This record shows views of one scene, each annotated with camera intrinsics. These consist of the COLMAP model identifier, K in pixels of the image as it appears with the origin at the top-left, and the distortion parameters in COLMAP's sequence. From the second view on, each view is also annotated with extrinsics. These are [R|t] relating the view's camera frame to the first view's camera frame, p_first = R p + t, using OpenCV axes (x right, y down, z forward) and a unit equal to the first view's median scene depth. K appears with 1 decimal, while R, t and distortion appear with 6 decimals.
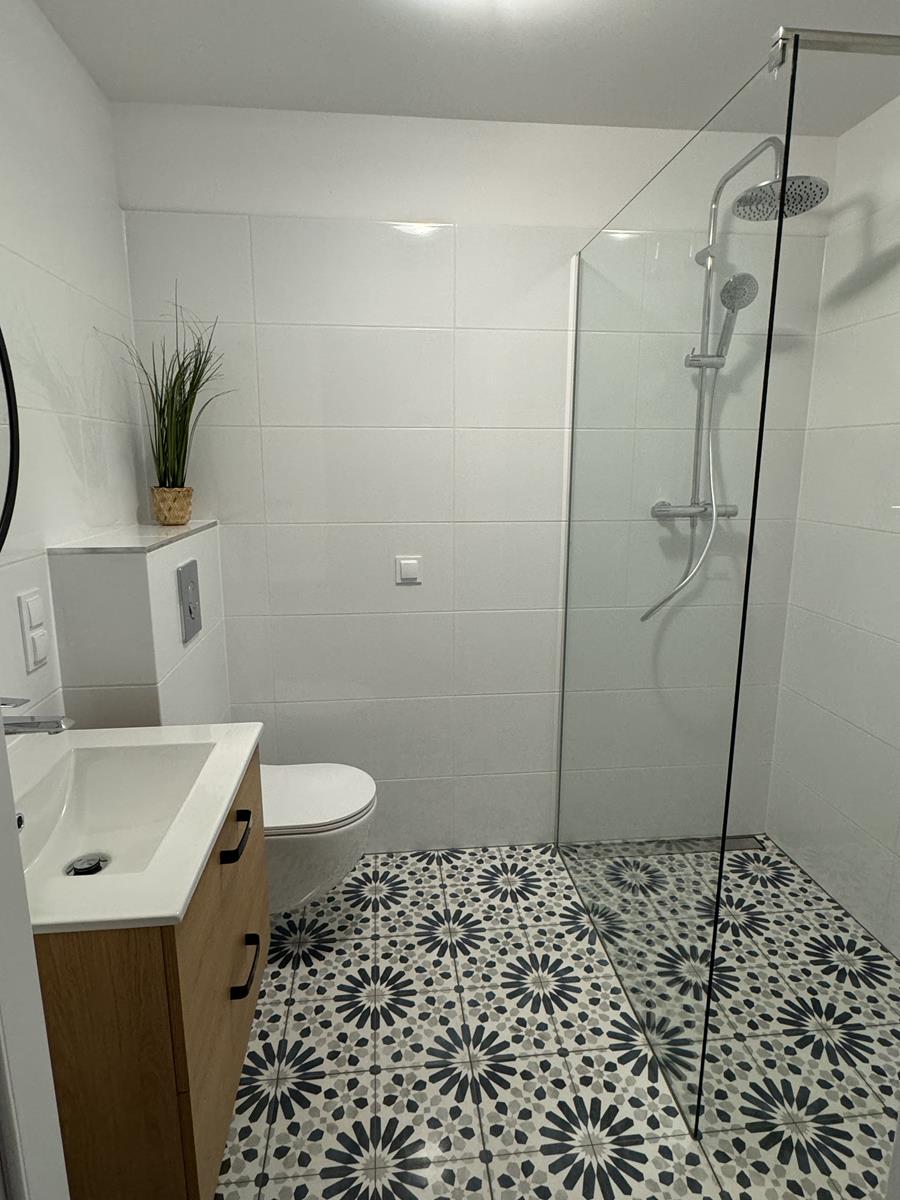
lens RADIAL K [[670.0, 0, 449.6], [0, 670.0, 600.7], [0, 0, 1]] dist [-0.015303, 0.001886]
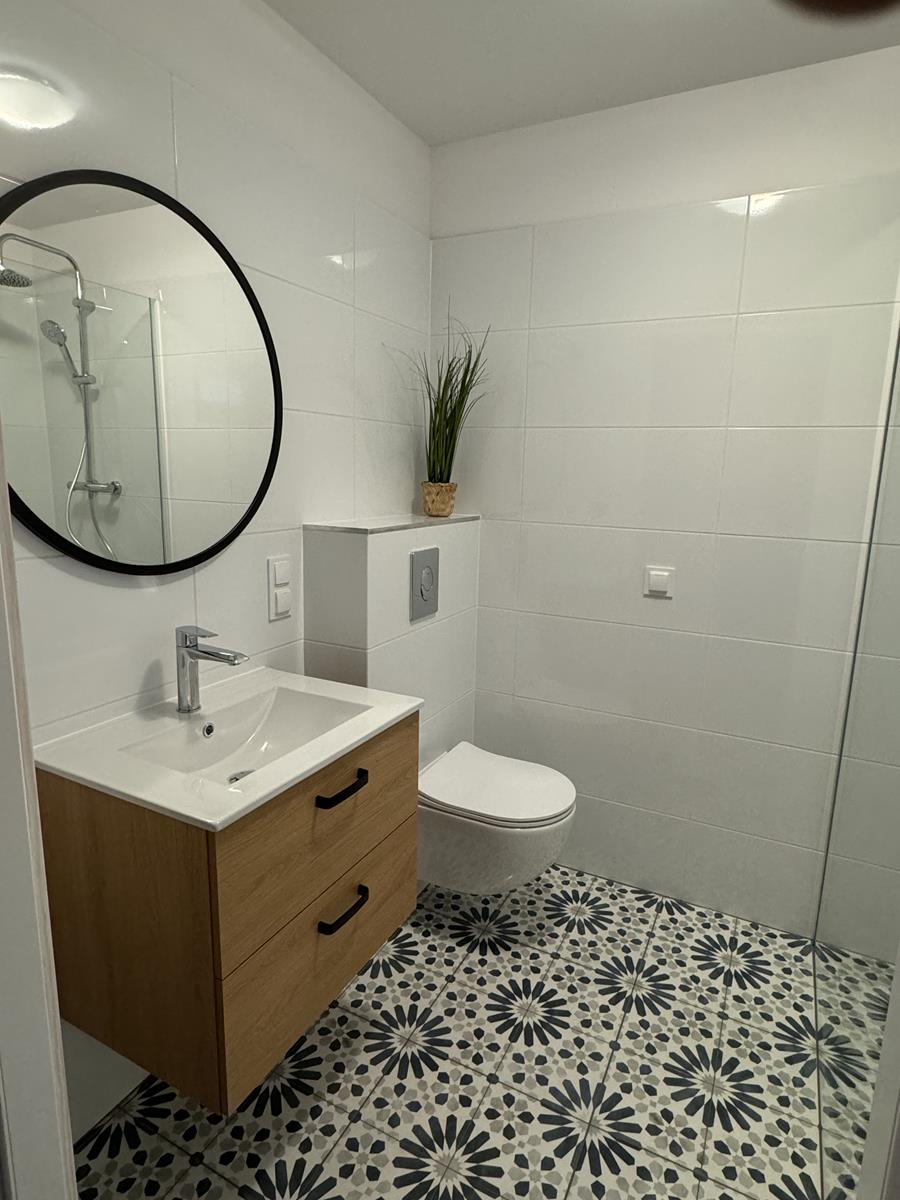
lens RADIAL K [[670.0, 0, 449.4], [0, 670.0, 596.4], [0, 0, 1]] dist [-0.015303, 0.001886]
pose [[0.833152, 0.122056, -0.539406, 0.231722], [-0.134929, 0.990730, 0.015773, -0.002168], [0.536331, 0.059641, 0.841898, 0.086064]]
